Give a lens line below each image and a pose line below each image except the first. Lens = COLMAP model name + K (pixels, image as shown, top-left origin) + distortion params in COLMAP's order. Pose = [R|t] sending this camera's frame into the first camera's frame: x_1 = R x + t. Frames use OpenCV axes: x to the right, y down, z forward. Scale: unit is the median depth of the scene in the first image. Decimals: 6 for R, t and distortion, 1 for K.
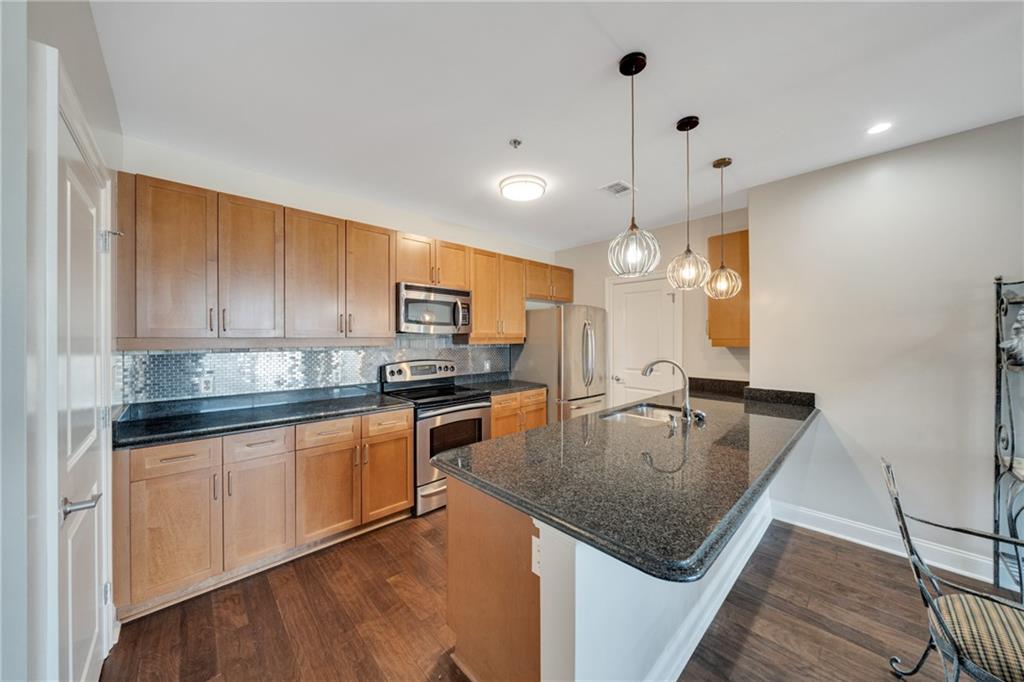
lens RADIAL K [[350.8, 0, 512.0], [0, 350.8, 341.0], [0, 0, 1]] dist [0.000270, 0.000031]
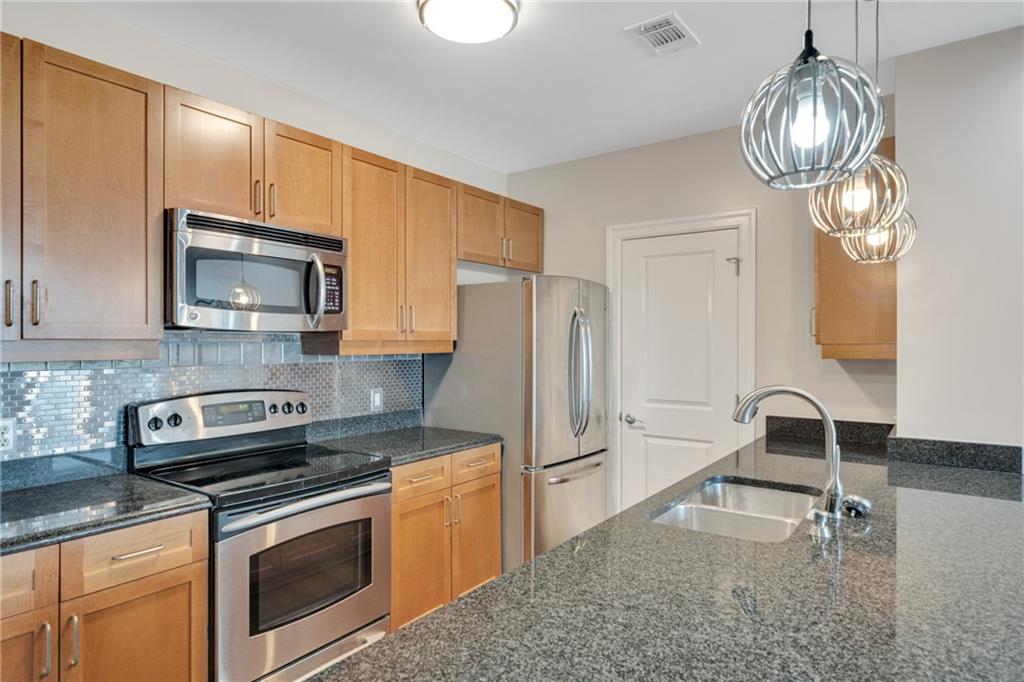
lens RADIAL K [[599.1, 0, 510.0], [0, 599.1, 343.3], [0, 0, 1]] dist [-0.000184, 0.001099]
pose [[0.983497, 0.001348, 0.180919, -0.047386], [-0.000369, 0.999985, -0.005446, -0.001634], [-0.180923, 0.005289, 0.983483, 0.194122]]
